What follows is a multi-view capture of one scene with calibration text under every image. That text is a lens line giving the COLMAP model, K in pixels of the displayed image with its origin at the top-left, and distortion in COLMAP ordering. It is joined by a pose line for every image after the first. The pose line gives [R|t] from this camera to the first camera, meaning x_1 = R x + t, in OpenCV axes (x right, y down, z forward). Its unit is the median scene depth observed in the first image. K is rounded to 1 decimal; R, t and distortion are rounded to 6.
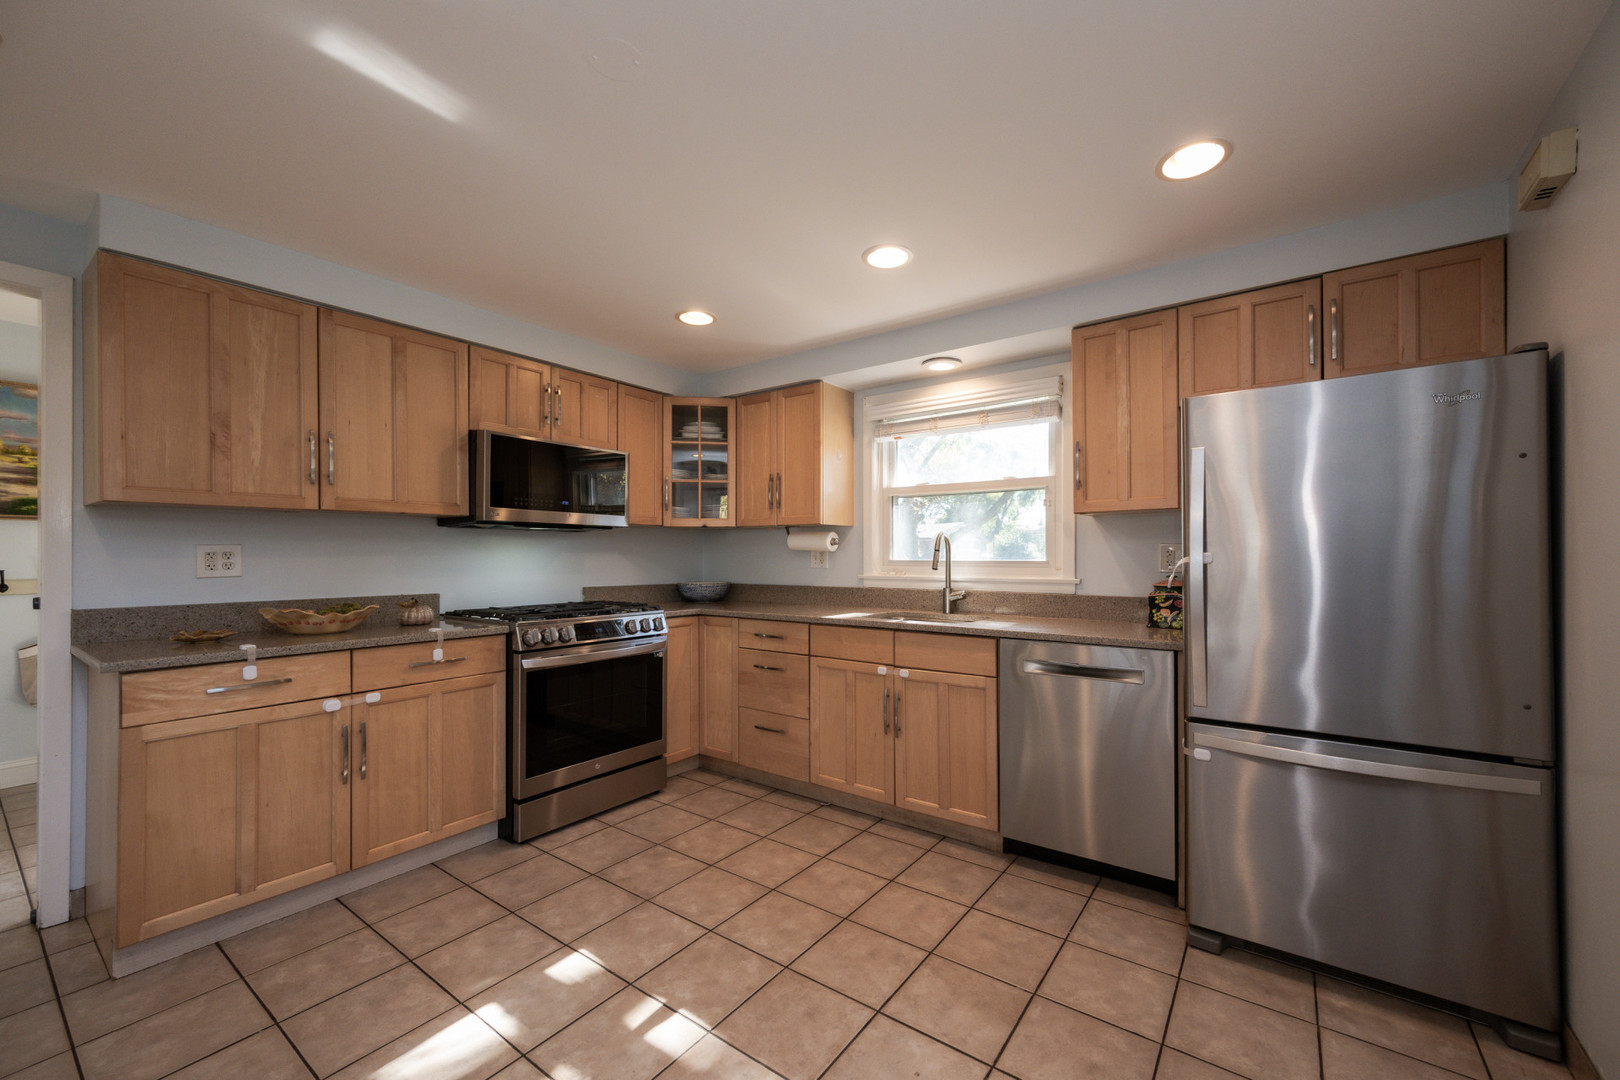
lens RADIAL K [[633.5, 0, 808.6], [0, 633.5, 550.6], [0, 0, 1]] dist [0.011806, -0.000428]
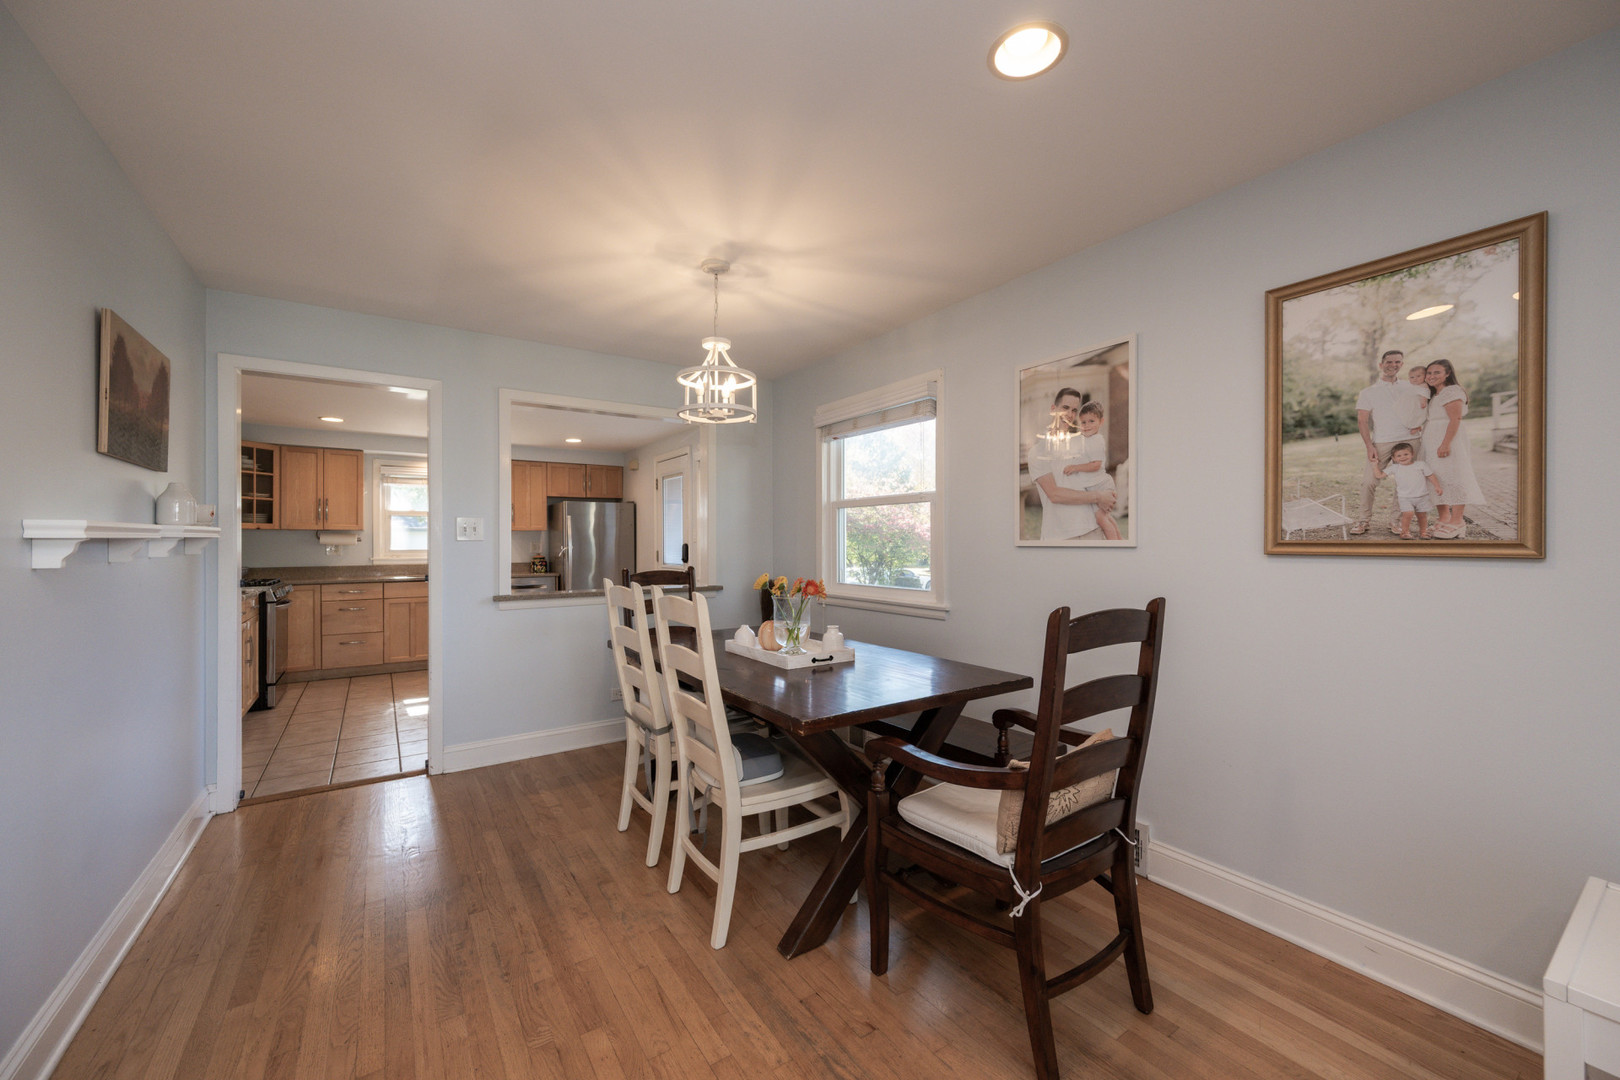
lens RADIAL K [[633.5, 0, 817.9], [0, 633.5, 542.4], [0, 0, 1]] dist [0.011806, -0.000428]
pose [[0.321418, -0.001578, 0.946936, -1.507042], [-0.003041, 0.999992, 0.002698, -0.019135], [-0.946932, -0.003747, 0.321411, -0.953013]]
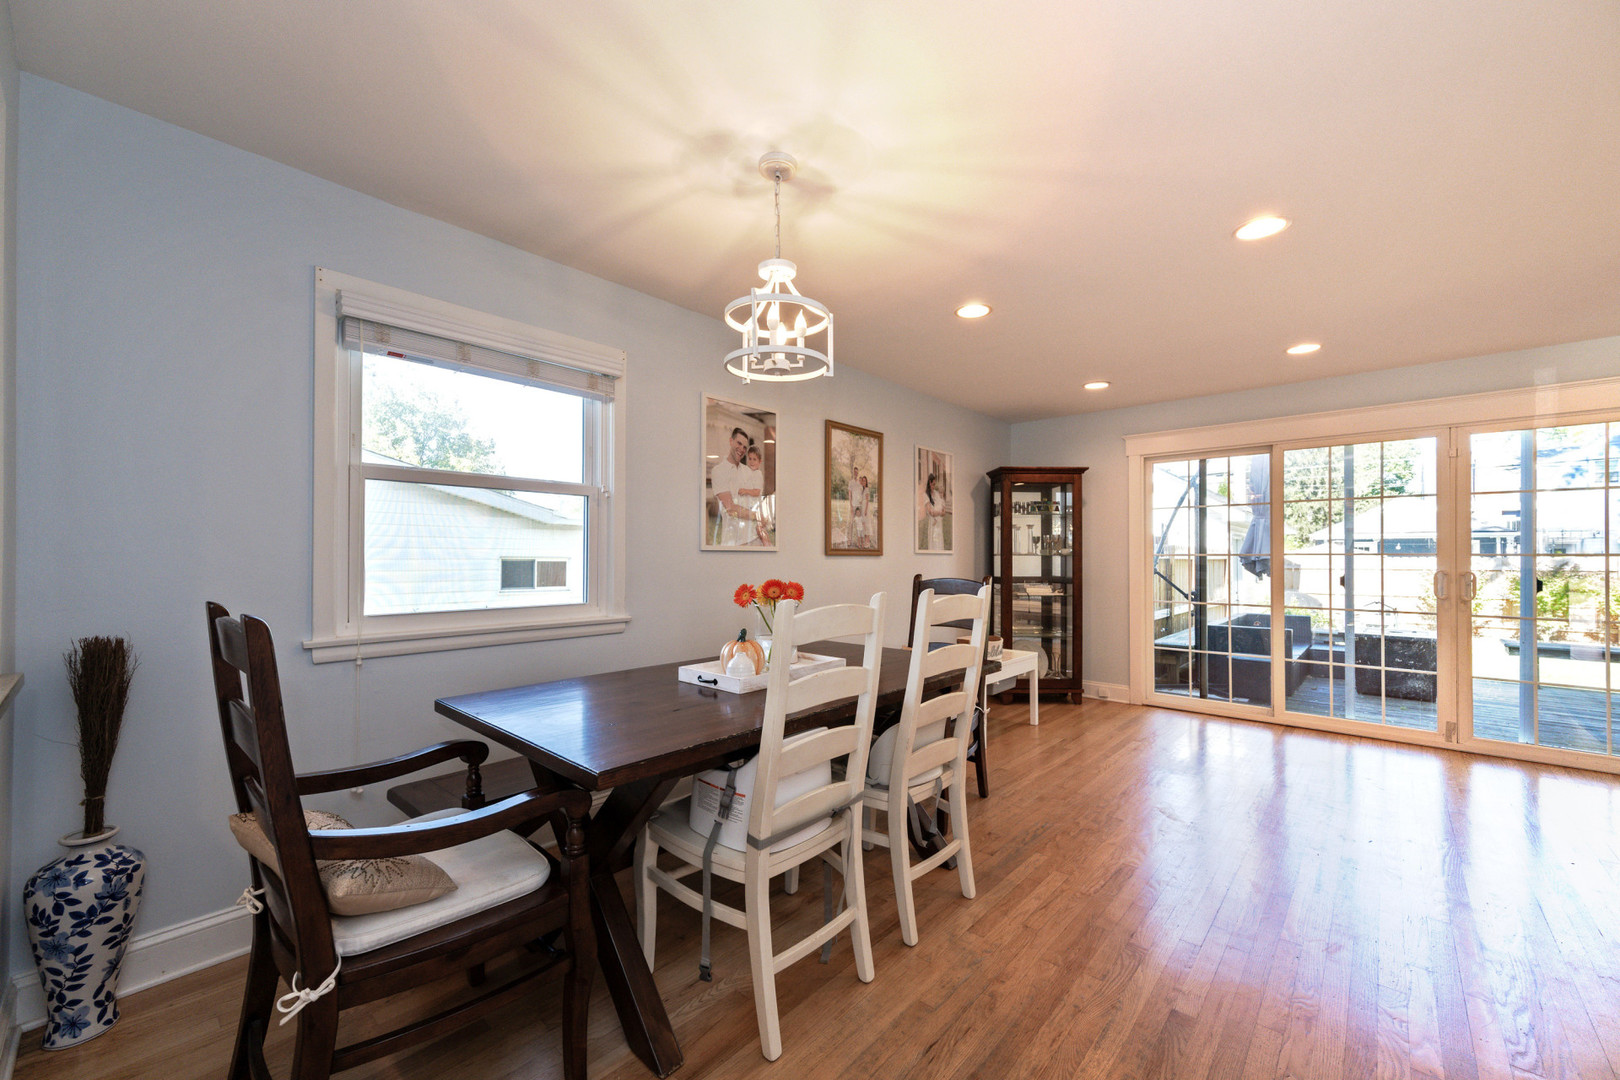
lens RADIAL K [[633.5, 0, 820.4], [0, 633.5, 551.6], [0, 0, 1]] dist [0.011806, -0.000428]
pose [[-0.996235, -0.007350, 0.086383, -0.787267], [-0.008060, 0.999937, -0.007873, -0.001954], [-0.086320, -0.008540, -0.996231, 0.152573]]
